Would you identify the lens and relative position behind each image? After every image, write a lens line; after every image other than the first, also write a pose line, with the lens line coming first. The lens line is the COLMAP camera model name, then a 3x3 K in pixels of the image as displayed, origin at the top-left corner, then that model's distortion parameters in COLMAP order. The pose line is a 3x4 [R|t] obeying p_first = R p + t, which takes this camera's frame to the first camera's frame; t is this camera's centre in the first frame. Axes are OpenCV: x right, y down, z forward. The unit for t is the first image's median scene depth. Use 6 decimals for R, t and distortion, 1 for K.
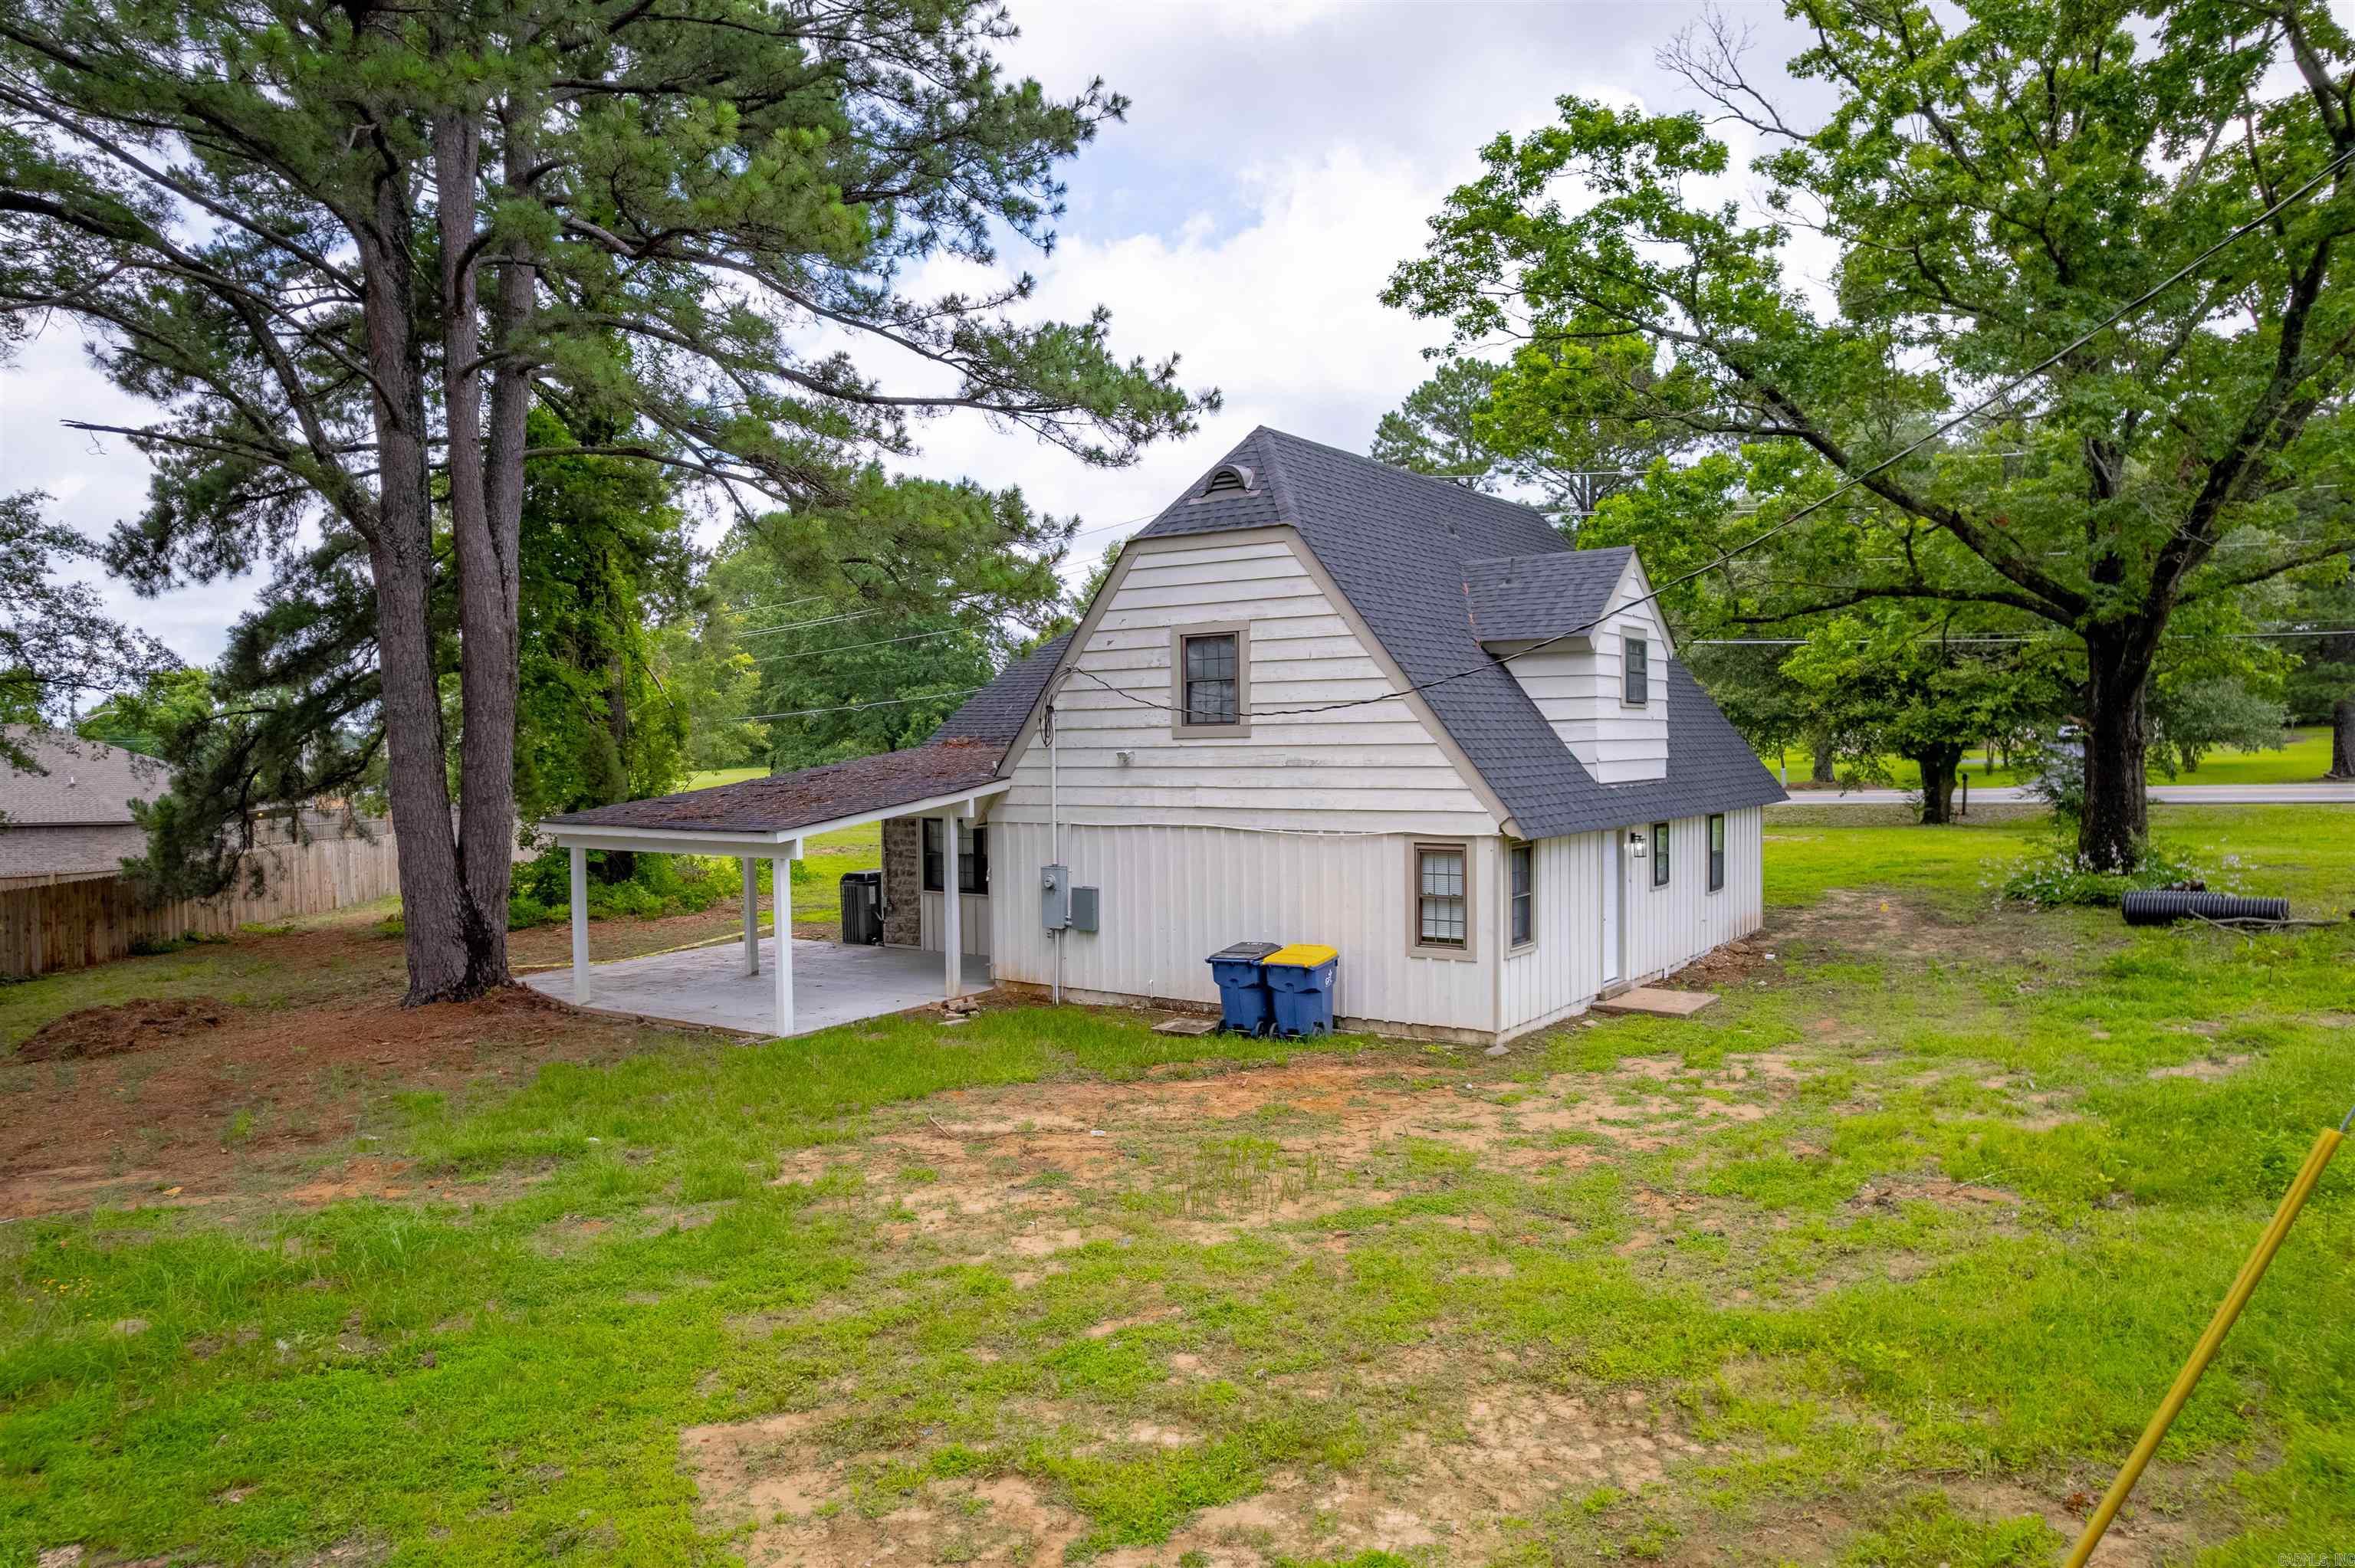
lens RADIAL K [[1578.5, 0, 1133.5], [0, 1578.5, 789.7], [0, 0, 1]] dist [-0.031368, -0.000156]
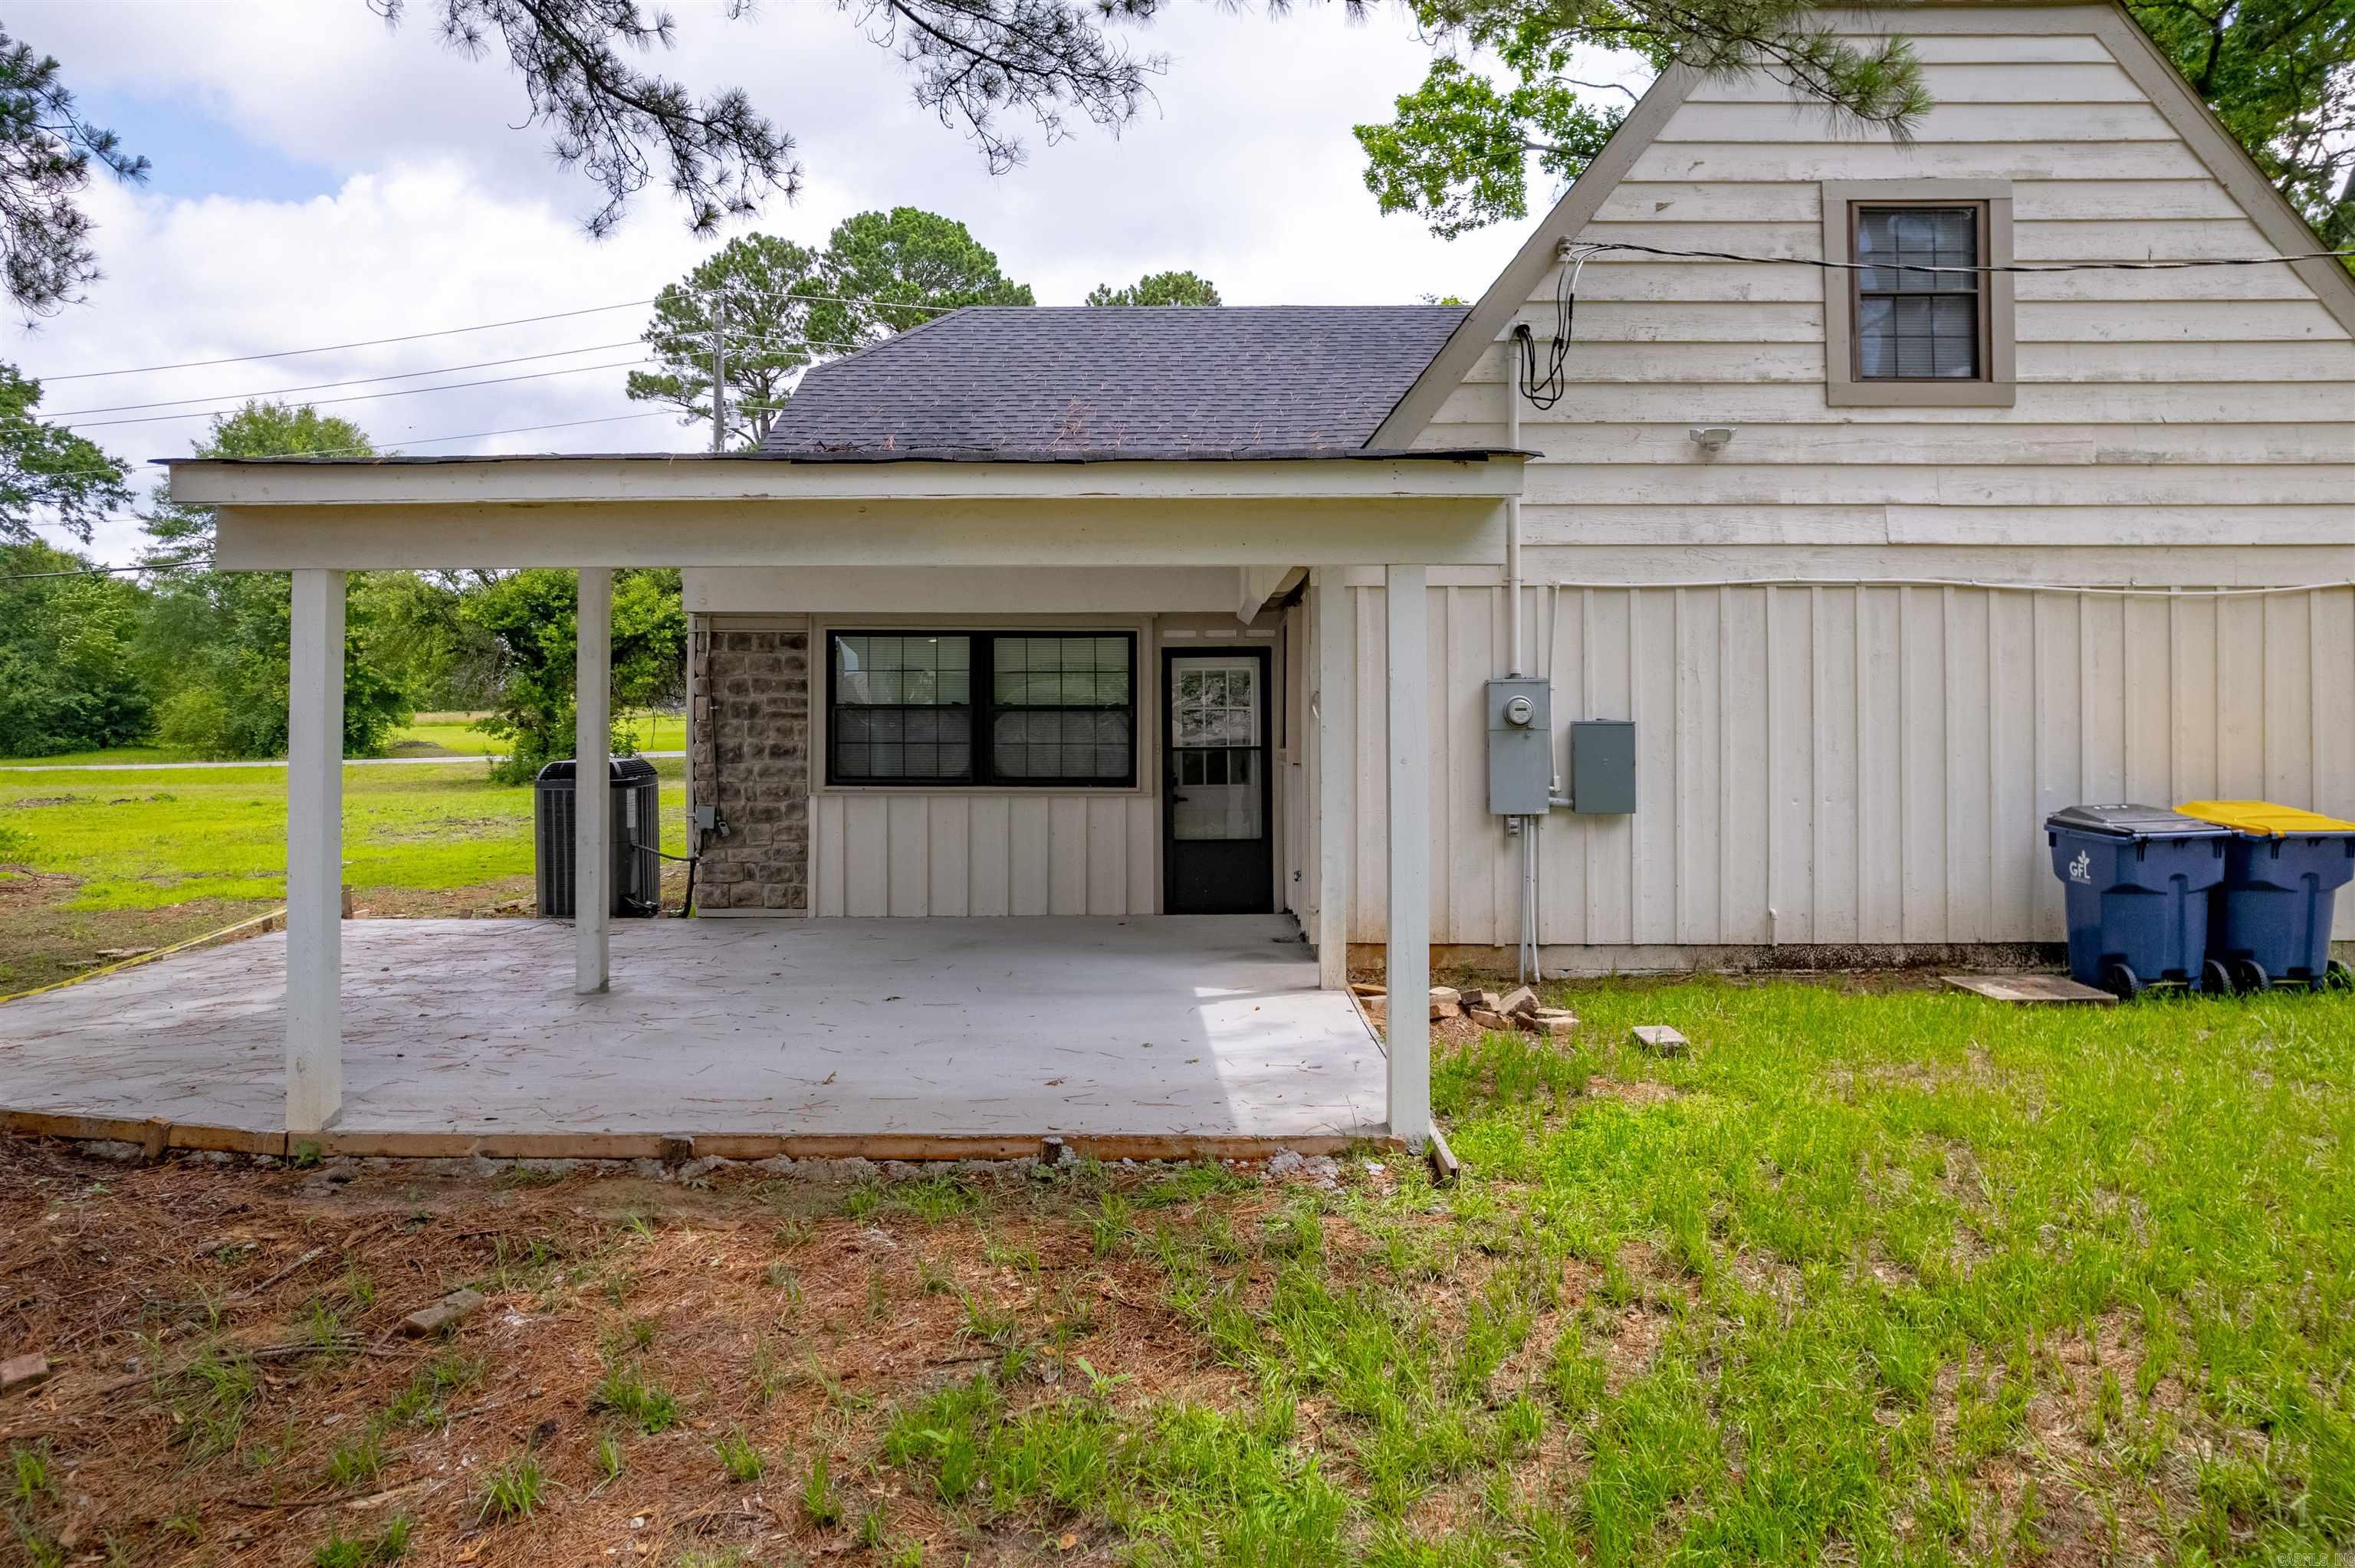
lens RADIAL K [[1624.0, 0, 1120.3], [0, 1624.0, 674.8], [0, 0, 1]] dist [-0.056754, 0.070917]
pose [[0.798217, 0.034343, 0.601390, -0.462642], [0.008043, 0.997677, -0.067649, 0.085453], [-0.602316, 0.058836, 0.796087, 0.762139]]
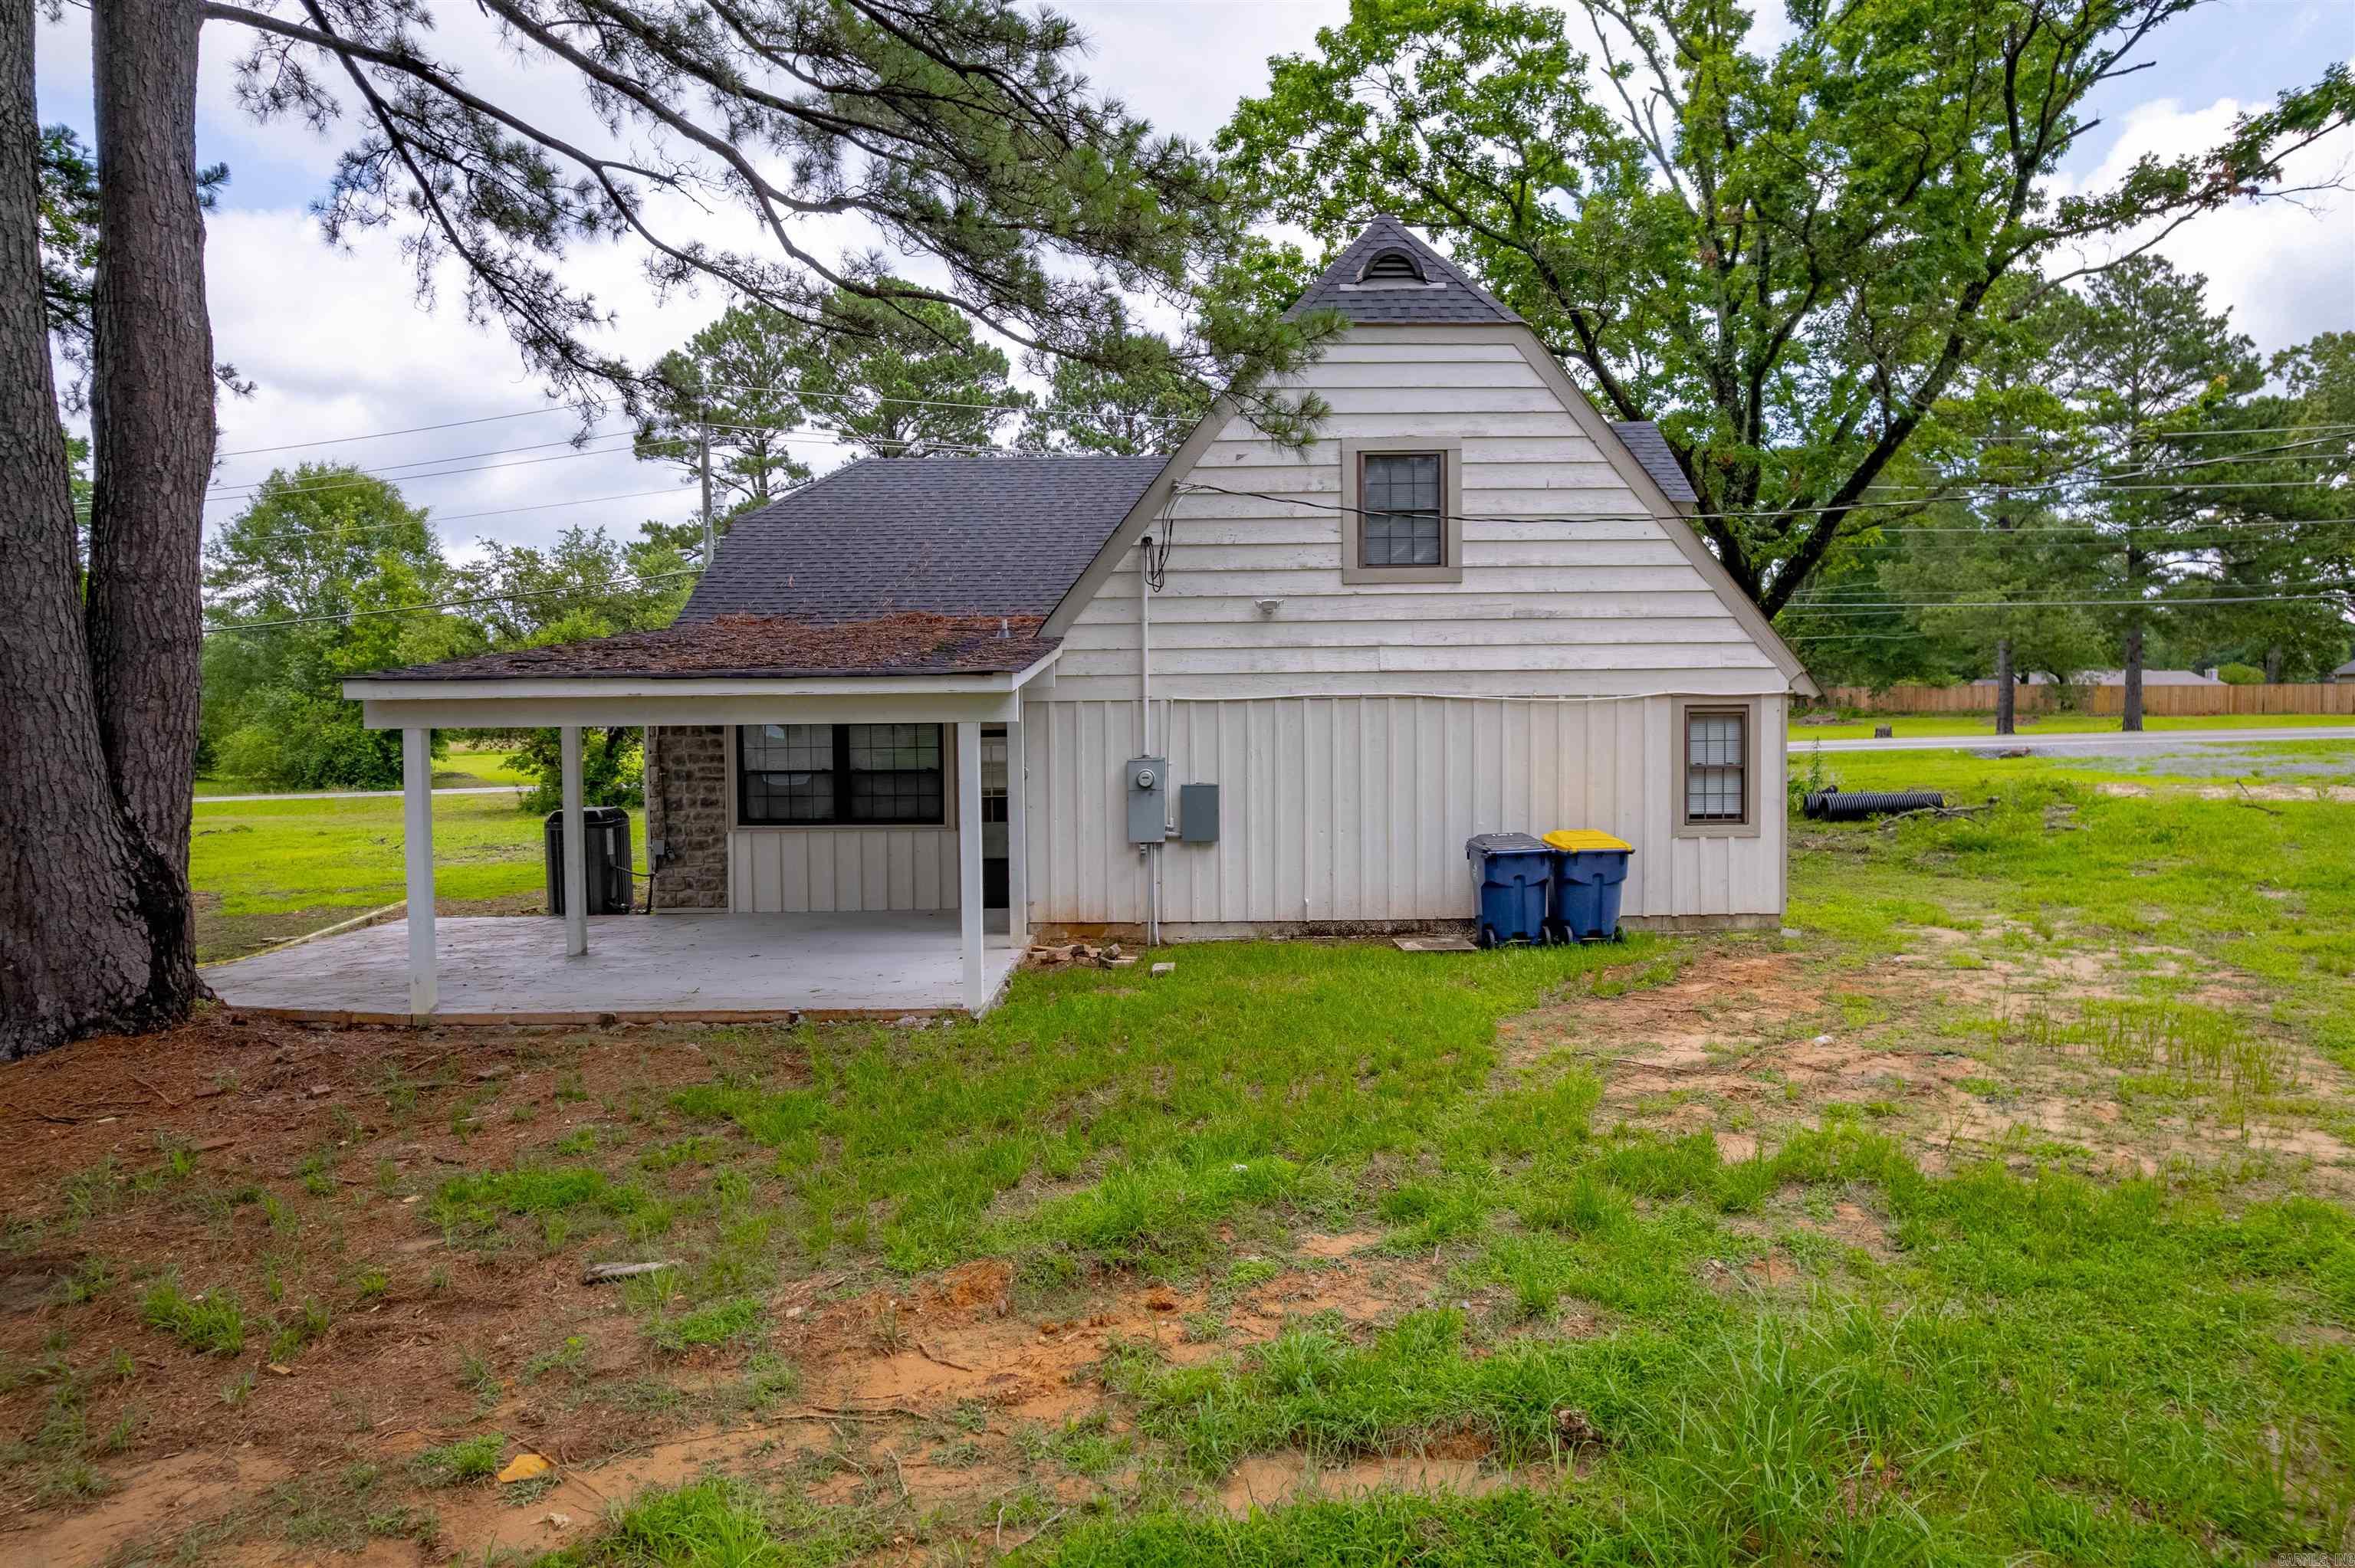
lens RADIAL K [[1578.5, 0, 1133.5], [0, 1578.5, 789.7], [0, 0, 1]] dist [-0.031368, -0.000156]
pose [[0.799114, -0.010389, 0.601090, -0.542571], [0.018539, 0.999801, -0.007367, 0.074932], [-0.600894, 0.017030, 0.799147, 0.456437]]
